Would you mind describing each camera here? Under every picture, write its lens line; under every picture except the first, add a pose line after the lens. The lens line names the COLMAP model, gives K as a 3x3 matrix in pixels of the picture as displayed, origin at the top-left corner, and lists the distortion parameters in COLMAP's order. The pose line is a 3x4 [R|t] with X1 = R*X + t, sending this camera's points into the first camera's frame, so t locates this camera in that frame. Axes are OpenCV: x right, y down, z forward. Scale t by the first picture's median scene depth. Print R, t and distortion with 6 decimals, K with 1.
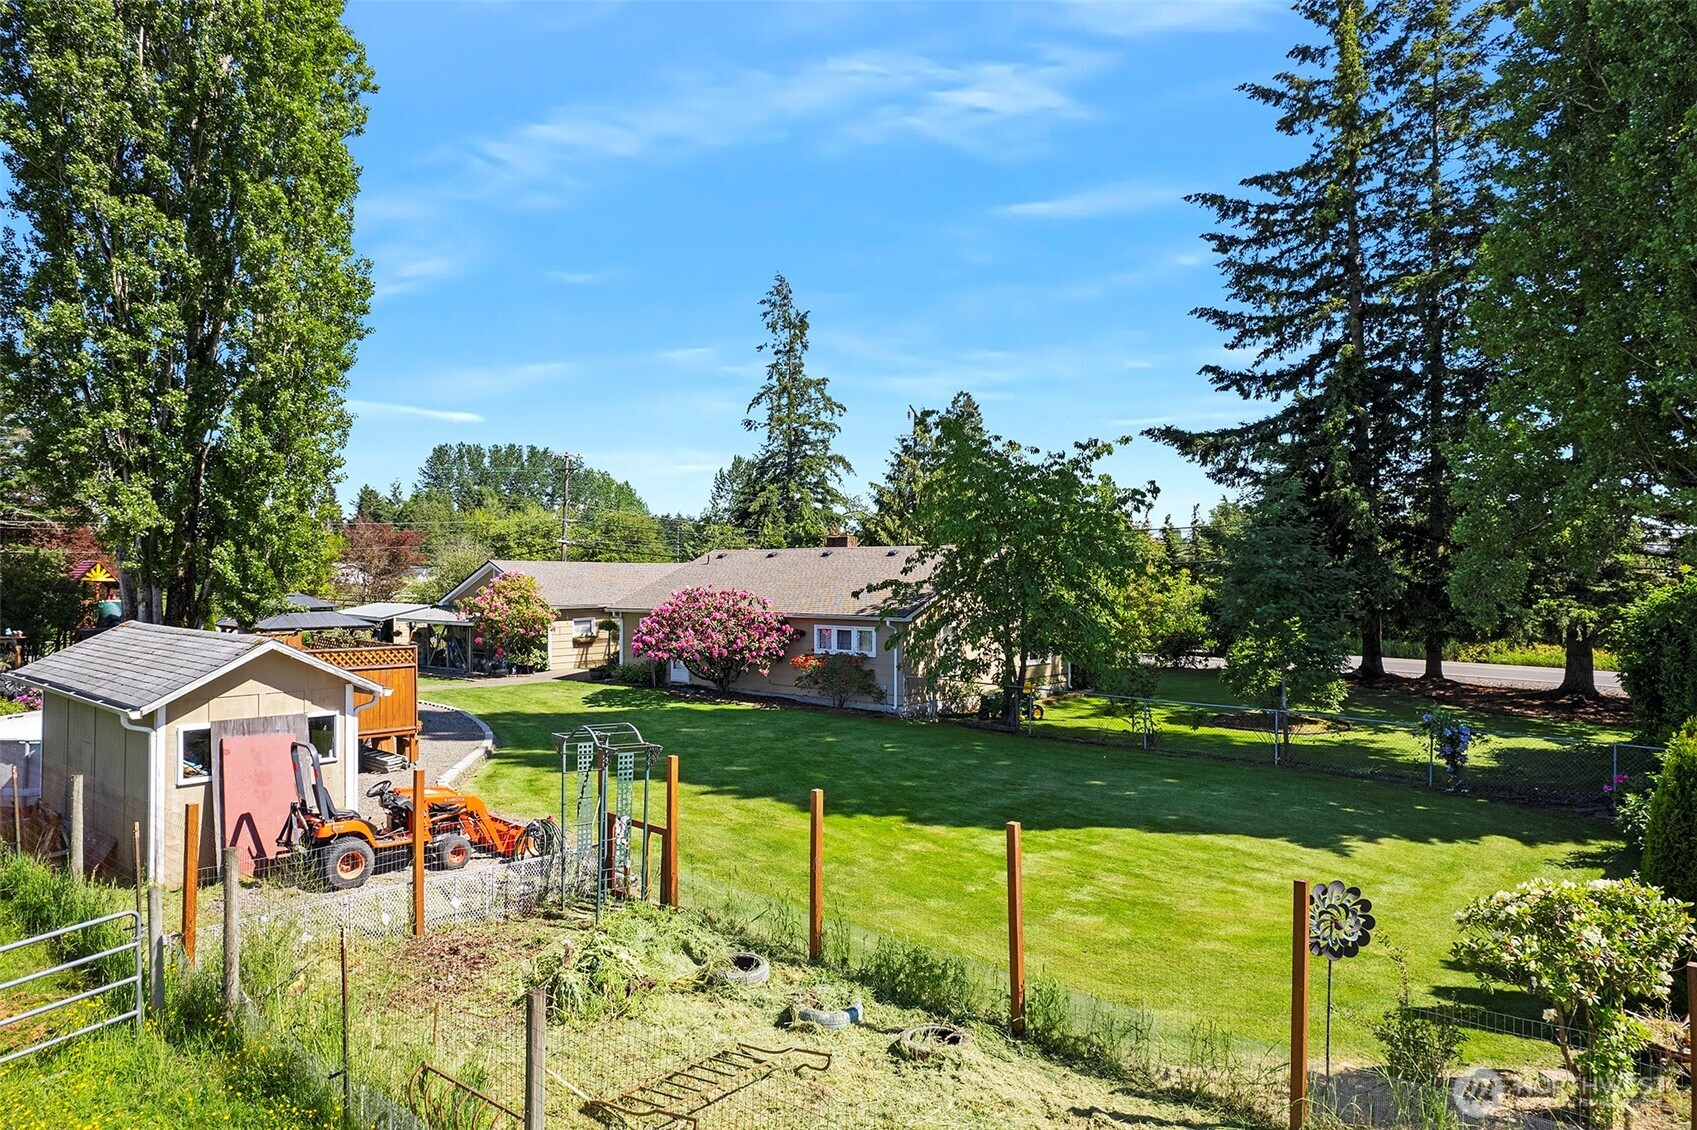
lens RADIAL K [[1124.0, 0, 848.5], [0, 1124.0, 565.0], [0, 0, 1]] dist [-0.026850, -0.000442]
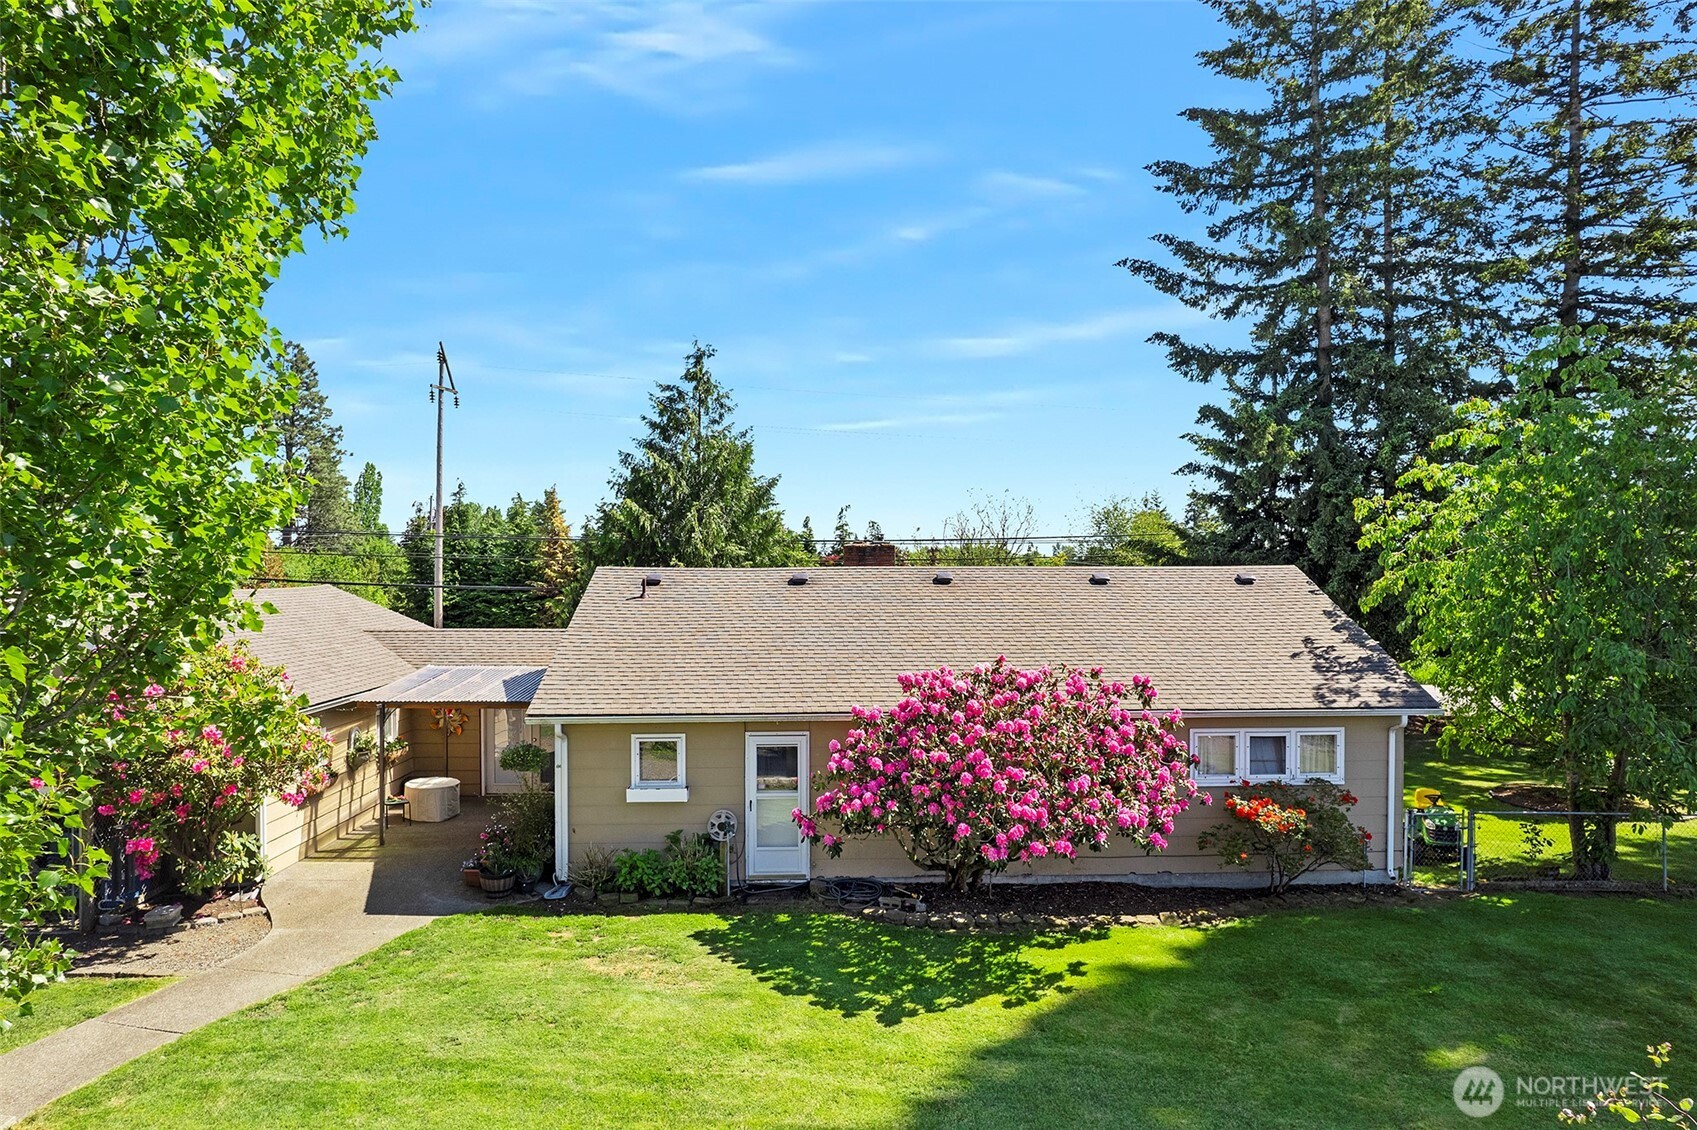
lens RADIAL K [[1122.0, 0, 848.5], [0, 1122.0, 565.0], [0, 0, 1]] dist [-0.098041, 0.094671]
pose [[0.731700, 0.002272, 0.681622, -0.368021], [-0.002772, 0.999996, -0.000358, -0.014474], [-0.681621, -0.001628, 0.731704, 0.575458]]
